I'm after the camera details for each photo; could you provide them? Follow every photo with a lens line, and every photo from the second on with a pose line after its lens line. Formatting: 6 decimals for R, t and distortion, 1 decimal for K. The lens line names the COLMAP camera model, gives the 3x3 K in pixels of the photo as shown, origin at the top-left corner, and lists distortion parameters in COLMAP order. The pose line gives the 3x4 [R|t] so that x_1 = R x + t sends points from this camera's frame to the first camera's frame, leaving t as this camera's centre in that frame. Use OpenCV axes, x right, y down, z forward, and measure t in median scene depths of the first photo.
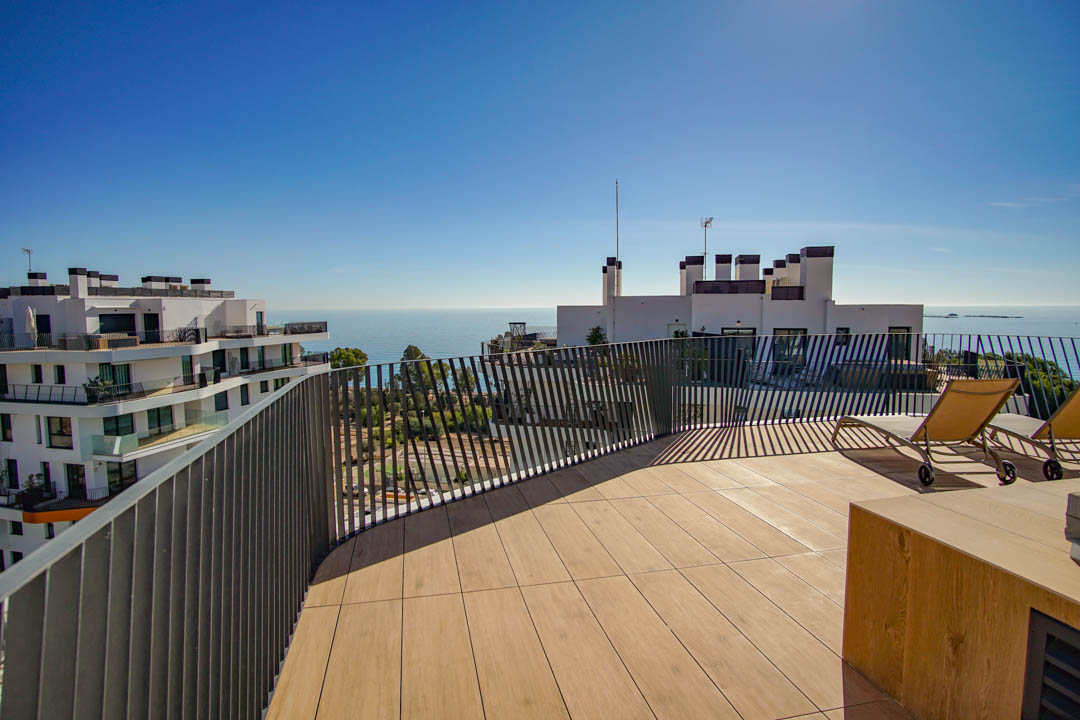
lens RADIAL K [[581.6, 0, 537.4], [0, 581.6, 355.0], [0, 0, 1]] dist [-0.022471, 0.001044]
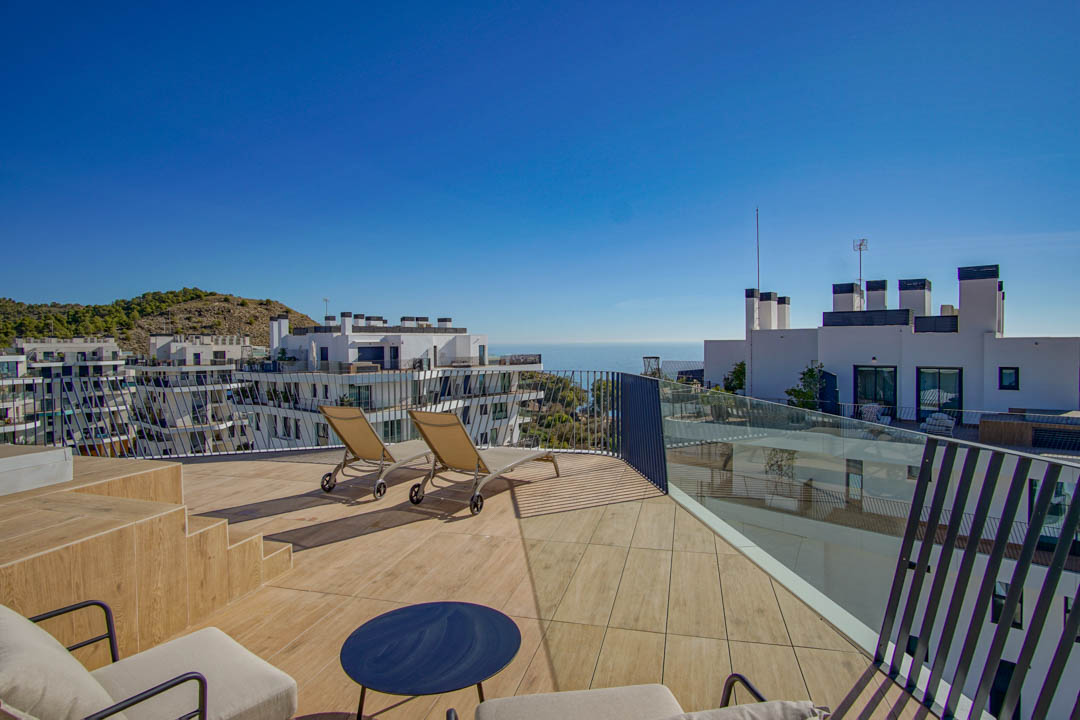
lens RADIAL K [[581.6, 0, 537.4], [0, 581.6, 355.0], [0, 0, 1]] dist [-0.022471, 0.001044]
pose [[0.890718, 0.008676, -0.454473, 0.199087], [-0.034606, 0.998211, -0.048767, -0.002119], [0.453236, 0.059165, 0.889425, 0.009412]]
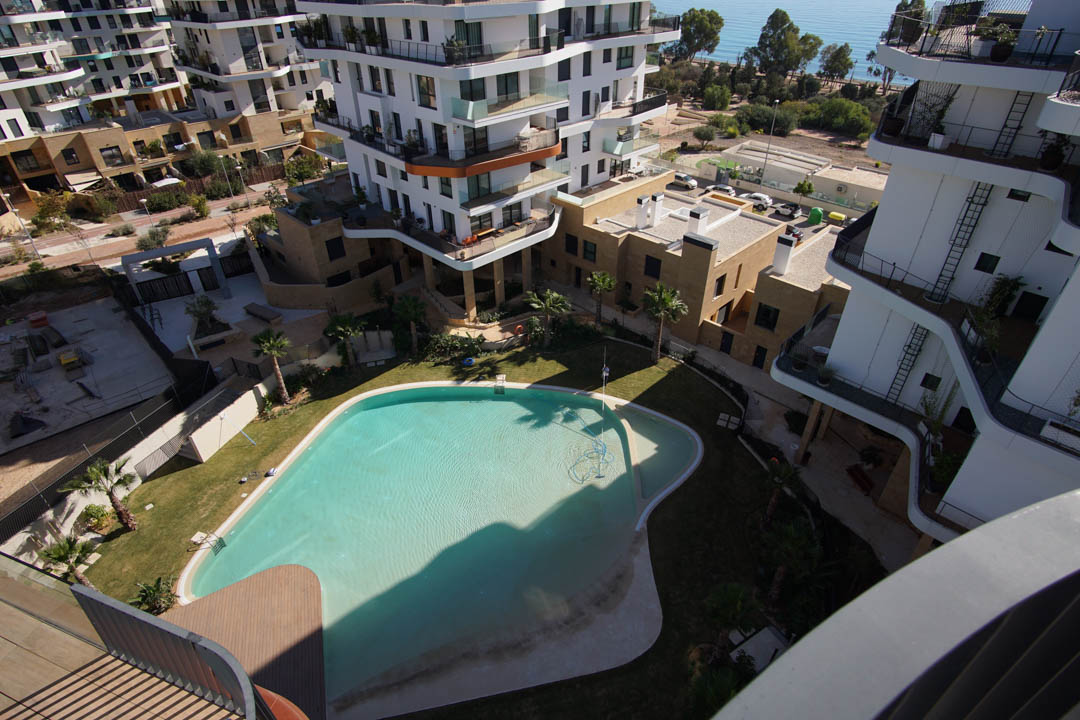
lens RADIAL K [[581.6, 0, 537.4], [0, 581.6, 355.0], [0, 0, 1]] dist [-0.022471, 0.001044]
pose [[0.847892, 0.299427, -0.437520, -0.030897], [-0.038381, 0.857746, 0.512639, -0.004936], [0.528779, -0.417870, 0.738768, 0.088385]]
